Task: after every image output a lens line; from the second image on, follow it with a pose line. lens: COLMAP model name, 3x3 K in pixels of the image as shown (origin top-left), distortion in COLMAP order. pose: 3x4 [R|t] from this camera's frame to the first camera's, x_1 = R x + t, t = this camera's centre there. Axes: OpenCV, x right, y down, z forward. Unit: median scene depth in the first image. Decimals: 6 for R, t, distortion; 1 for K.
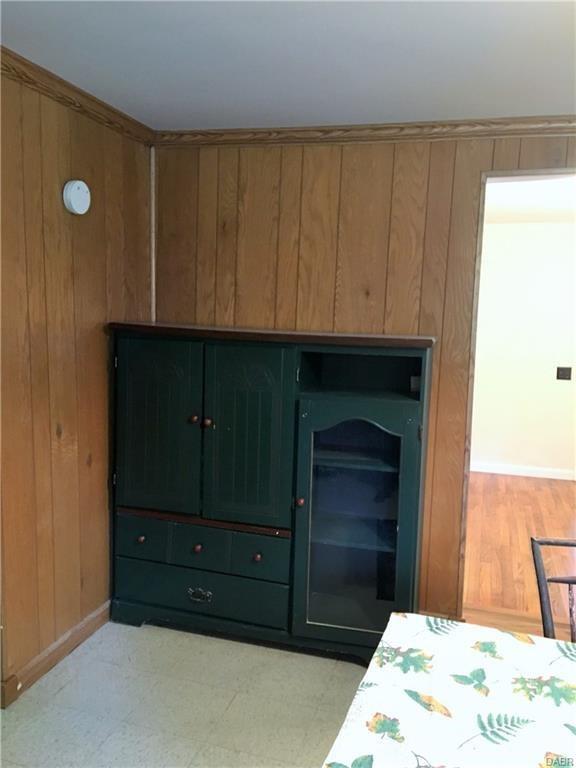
lens RADIAL K [[647.3, 0, 288.5], [0, 647.3, 384.6], [0, 0, 1]] dist [0.102048, -0.154752]
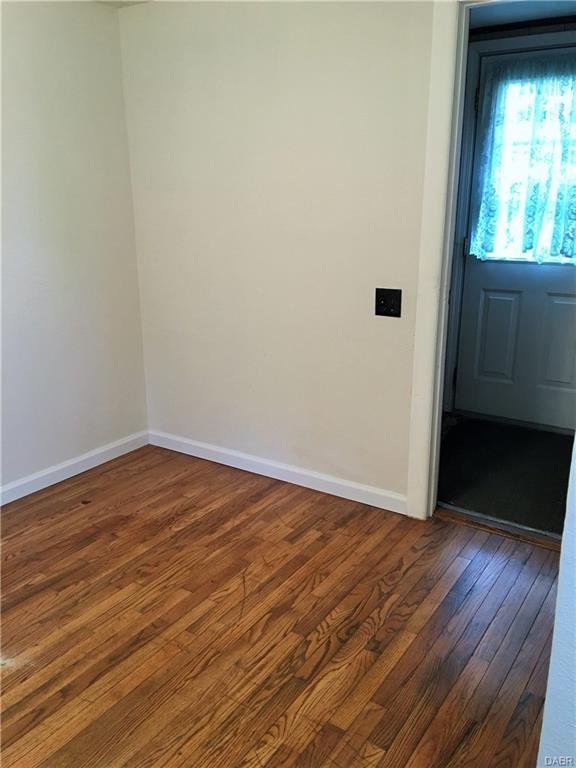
lens RADIAL K [[647.3, 0, 288.4], [0, 647.3, 384.5], [0, 0, 1]] dist [0.102048, -0.154752]
pose [[0.958816, 0.051942, -0.279239, 0.510154], [-0.006032, 0.986638, 0.162816, -0.037007], [0.283965, -0.154426, 0.946317, 0.543633]]
